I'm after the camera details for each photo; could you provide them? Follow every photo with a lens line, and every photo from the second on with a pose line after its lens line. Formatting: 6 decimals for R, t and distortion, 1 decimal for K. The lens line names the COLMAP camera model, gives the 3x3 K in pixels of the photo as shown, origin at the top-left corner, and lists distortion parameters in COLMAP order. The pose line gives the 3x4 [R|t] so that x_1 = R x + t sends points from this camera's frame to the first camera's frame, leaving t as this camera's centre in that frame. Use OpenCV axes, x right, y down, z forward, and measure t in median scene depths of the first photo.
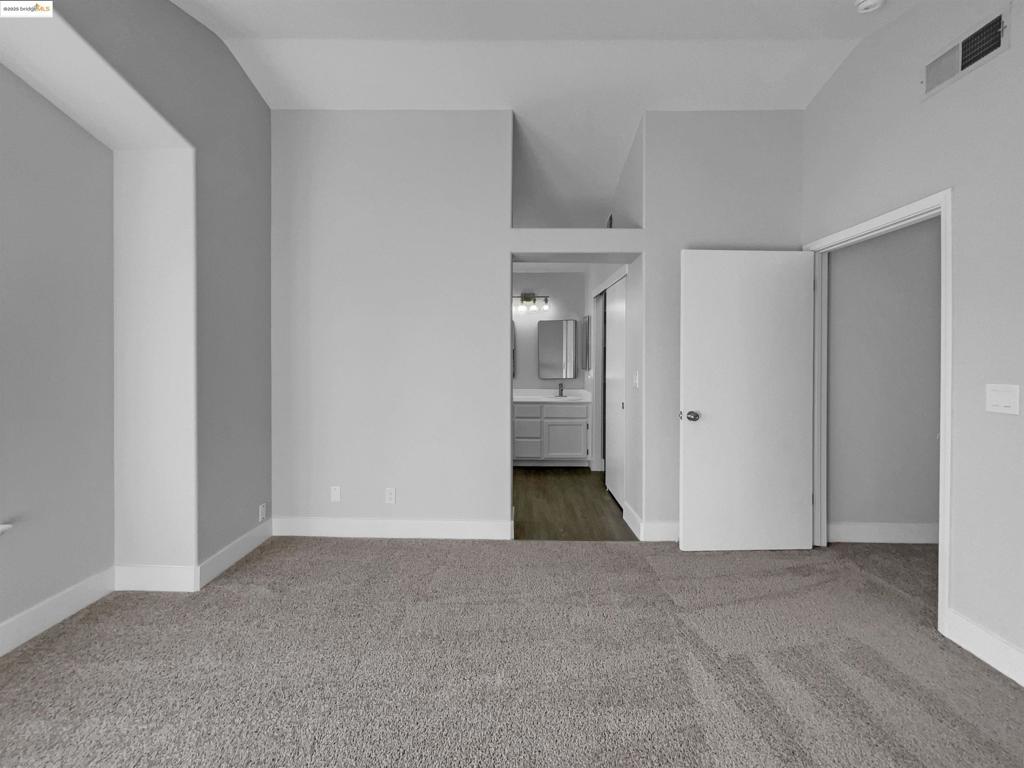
lens RADIAL K [[428.3, 0, 506.1], [0, 428.3, 358.4], [0, 0, 1]] dist [-0.004304, 0.001277]
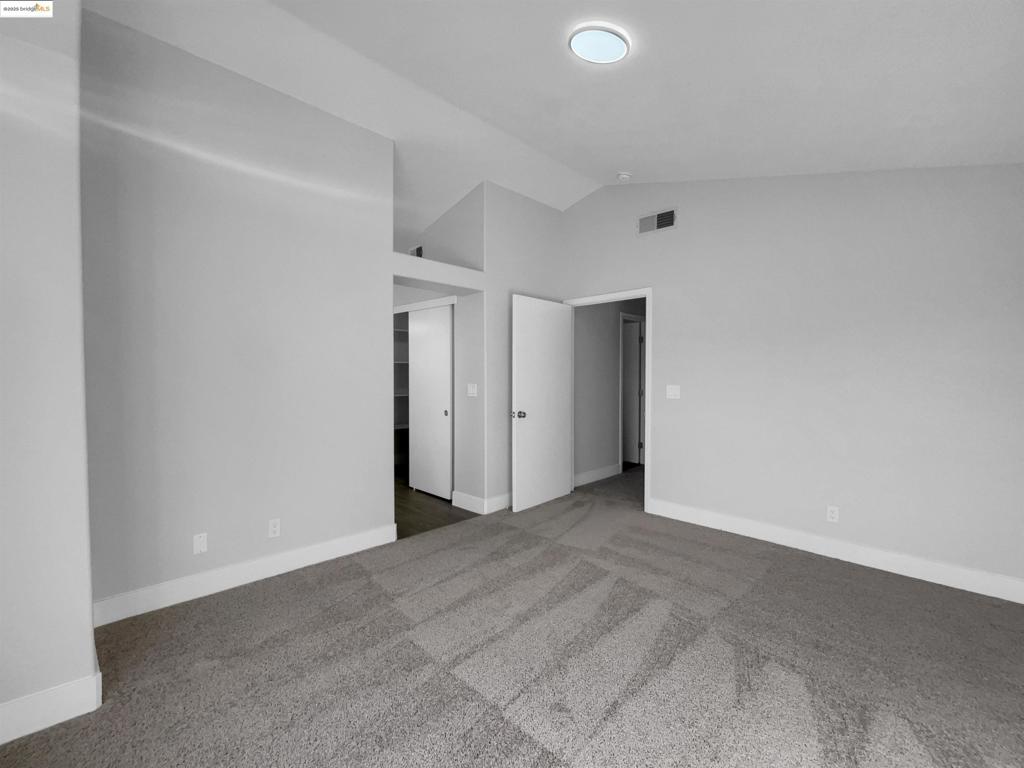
lens RADIAL K [[428.3, 0, 514.4], [0, 428.3, 382.4], [0, 0, 1]] dist [-0.004304, 0.001277]
pose [[0.708921, -0.015782, 0.705112, -0.551343], [0.000404, 0.999759, 0.021970, -0.001367], [-0.705288, -0.015290, 0.708756, 0.024763]]
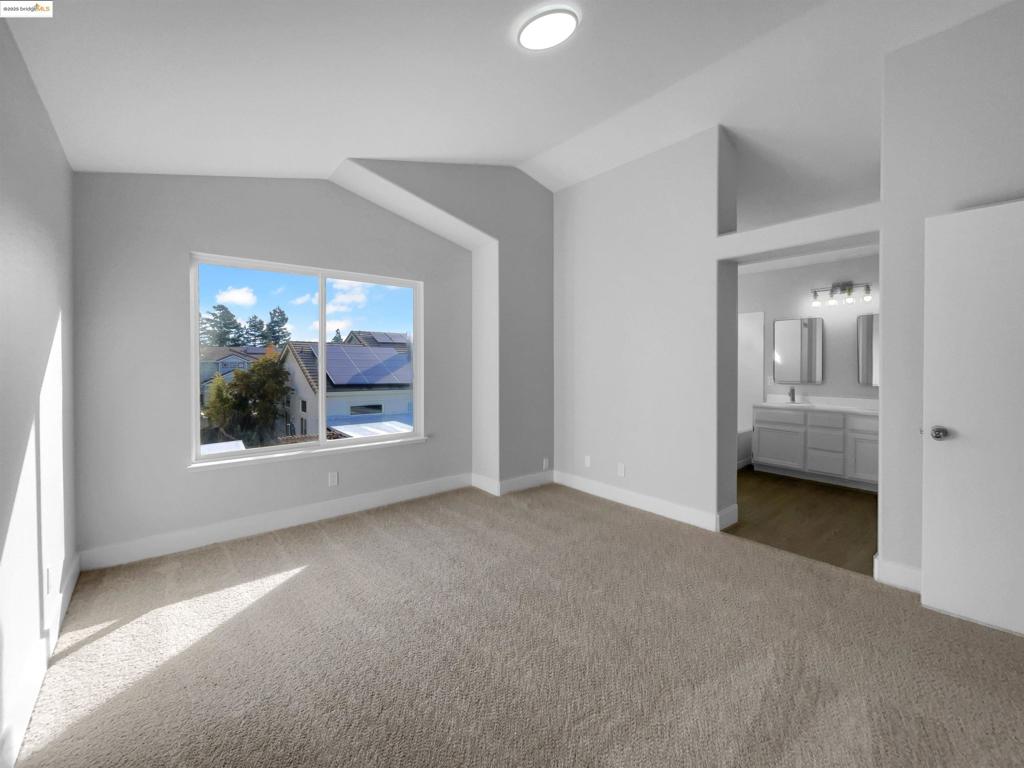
lens RADIAL K [[428.3, 0, 531.2], [0, 428.3, 374.0], [0, 0, 1]] dist [-0.004304, 0.001277]
pose [[0.670667, 0.011026, -0.741677, 0.501541], [0.007704, 0.999732, 0.021828, 0.005900], [0.741719, -0.020353, 0.670402, -0.049260]]
